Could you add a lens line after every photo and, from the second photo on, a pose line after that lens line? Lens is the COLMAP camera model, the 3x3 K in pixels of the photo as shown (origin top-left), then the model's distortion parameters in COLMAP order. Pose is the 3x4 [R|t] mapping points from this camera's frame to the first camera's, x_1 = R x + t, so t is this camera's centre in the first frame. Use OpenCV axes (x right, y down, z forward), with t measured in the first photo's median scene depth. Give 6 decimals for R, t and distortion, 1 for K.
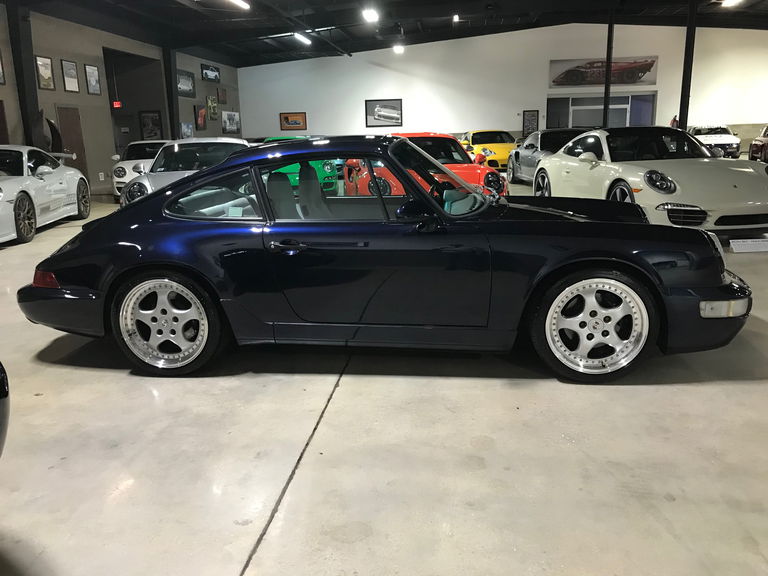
lens RADIAL K [[627.7, 0, 384.0], [0, 627.7, 288.0], [0, 0, 1]] dist [0.007028, -0.000433]
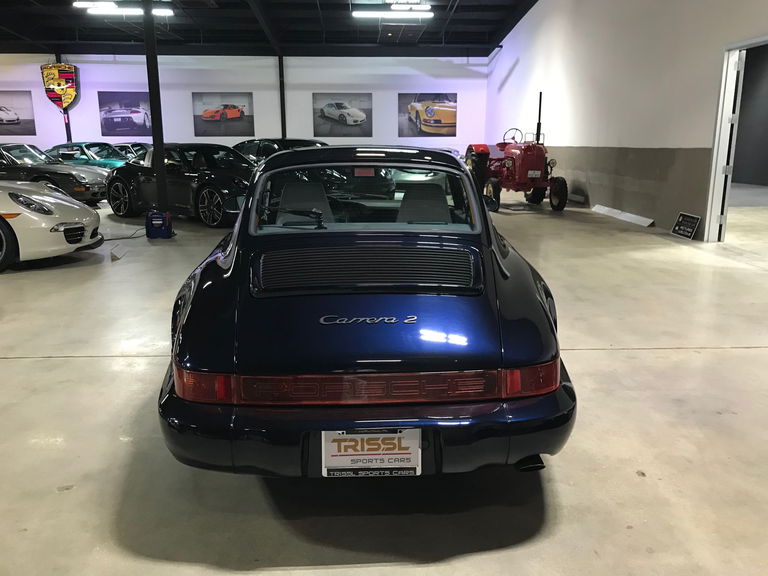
lens RADIAL K [[627.7, 0, 384.0], [0, 627.7, 288.0], [0, 0, 1]] dist [0.007028, -0.000433]
pose [[-0.160738, -0.205513, 0.965364, -1.287598], [0.223254, 0.945161, 0.238385, -0.325946], [-0.961416, 0.253839, -0.106042, 1.425544]]
